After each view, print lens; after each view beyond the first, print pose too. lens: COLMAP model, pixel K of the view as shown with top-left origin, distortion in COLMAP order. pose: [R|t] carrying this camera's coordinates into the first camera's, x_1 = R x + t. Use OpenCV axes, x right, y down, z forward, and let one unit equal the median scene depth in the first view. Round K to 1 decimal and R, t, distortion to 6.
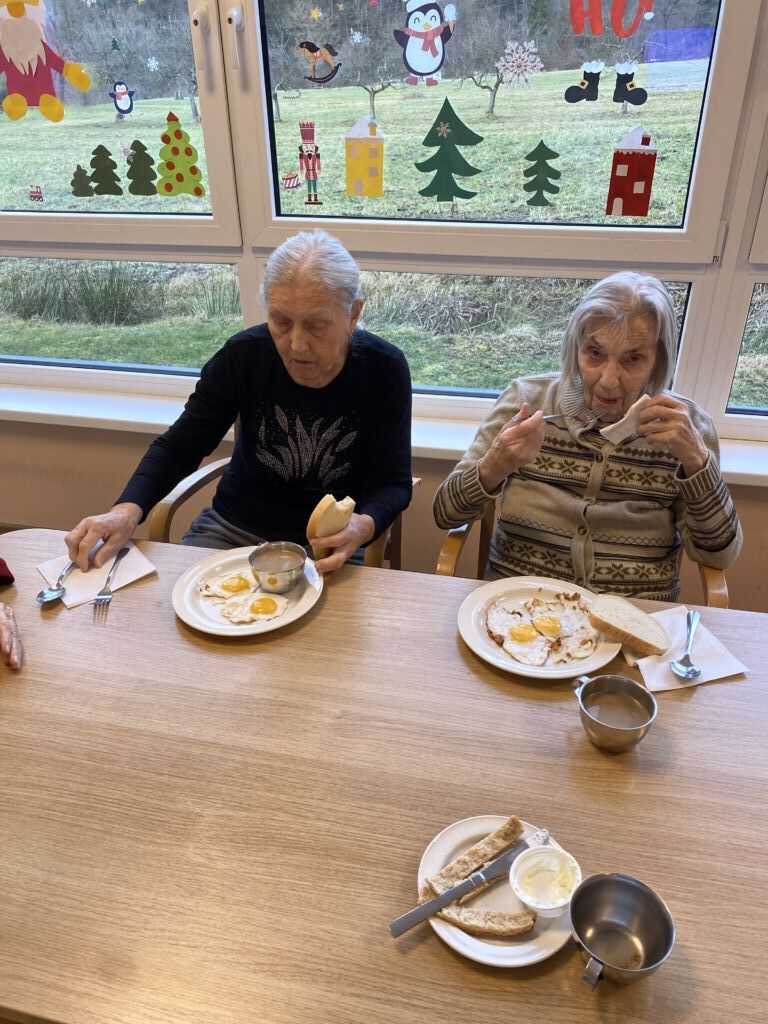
lens RADIAL K [[771.1, 0, 379.0], [0, 771.1, 515.0], [0, 0, 1]] dist [0.031092, -0.032842]
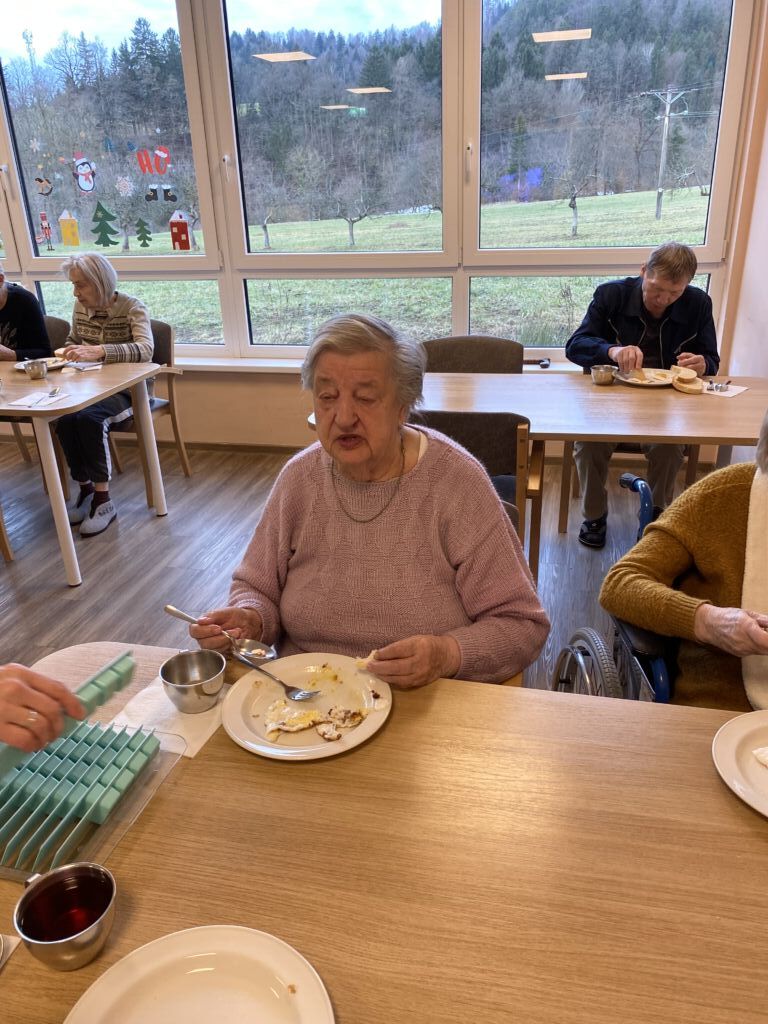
lens RADIAL K [[771.1, 0, 373.9], [0, 771.1, 506.0], [0, 0, 1]] dist [0.031092, -0.032842]
pose [[0.999868, -0.015090, -0.005955, 0.864772], [0.014041, 0.988856, -0.148211, 0.658793], [0.008125, 0.148108, 0.988938, -1.047166]]
